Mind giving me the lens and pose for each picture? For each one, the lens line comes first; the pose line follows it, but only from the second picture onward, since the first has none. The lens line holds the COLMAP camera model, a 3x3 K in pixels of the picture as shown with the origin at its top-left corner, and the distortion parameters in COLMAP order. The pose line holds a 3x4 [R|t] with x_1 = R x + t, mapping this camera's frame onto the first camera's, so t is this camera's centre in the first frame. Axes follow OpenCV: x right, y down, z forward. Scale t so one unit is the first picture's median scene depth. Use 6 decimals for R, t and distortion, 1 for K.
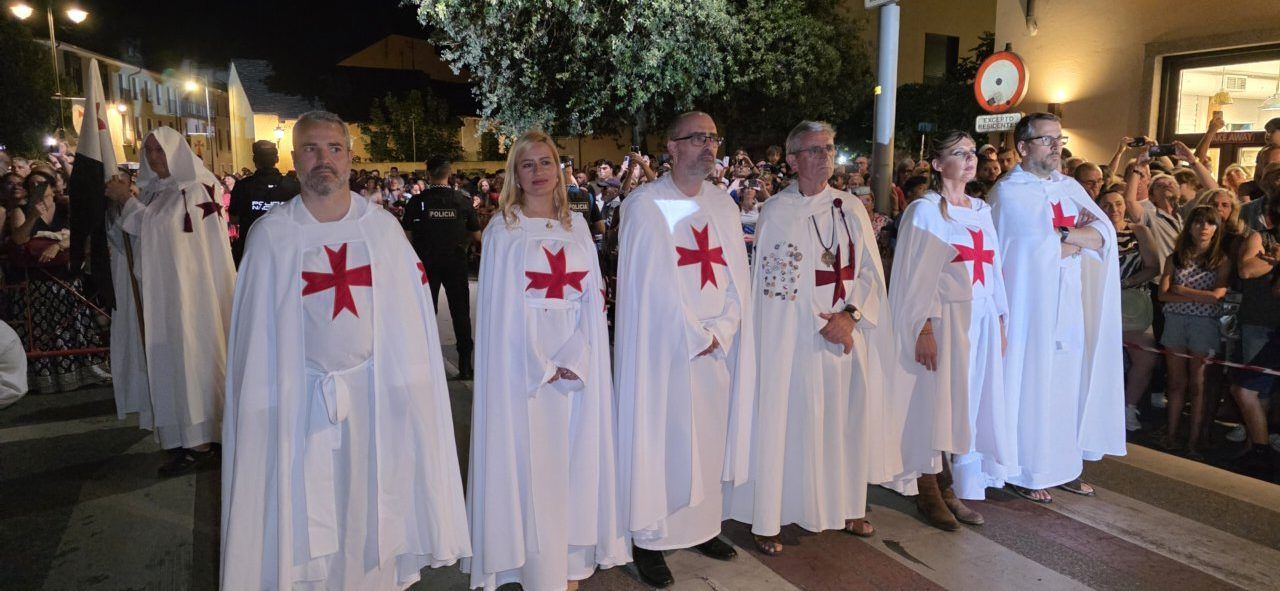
lens RADIAL K [[778.9, 0, 584.7], [0, 778.9, 310.2], [0, 0, 1]] dist [0.025812, -0.000565]
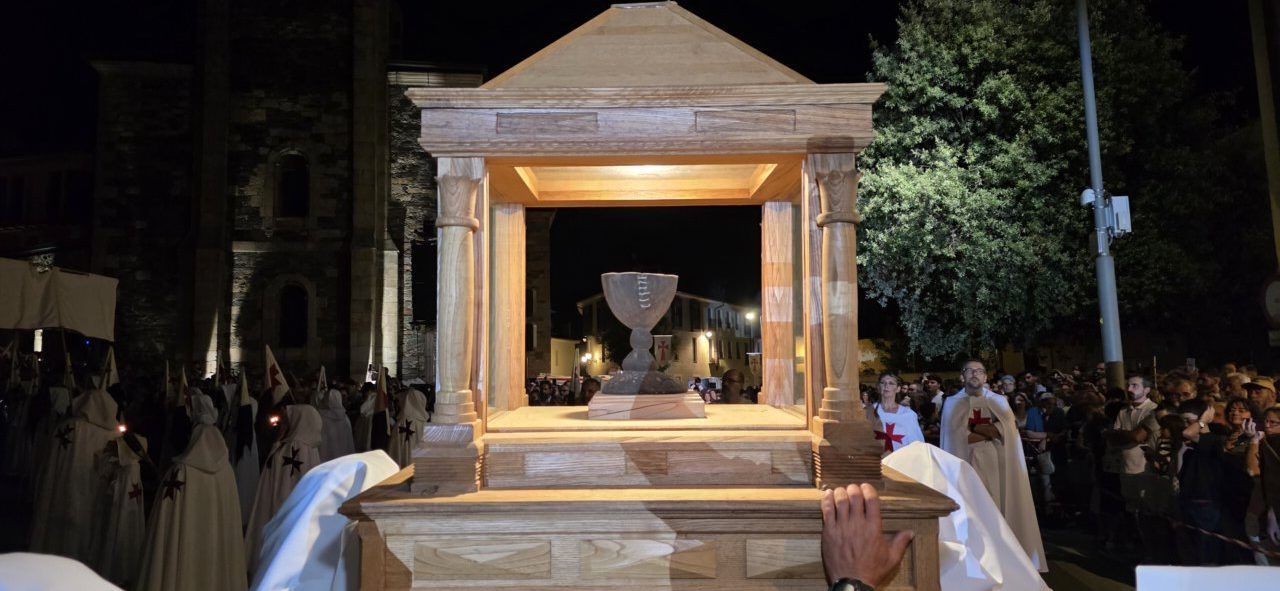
lens RADIAL K [[867.4, 0, 624.4], [0, 867.4, 275.2], [0, 0, 1]] dist [0.073071, -0.073634]
pose [[0.783640, -0.093796, -0.614094, 0.456746], [-0.087017, 0.962216, -0.258010, 0.054109], [0.615091, 0.255624, 0.745868, -0.374177]]
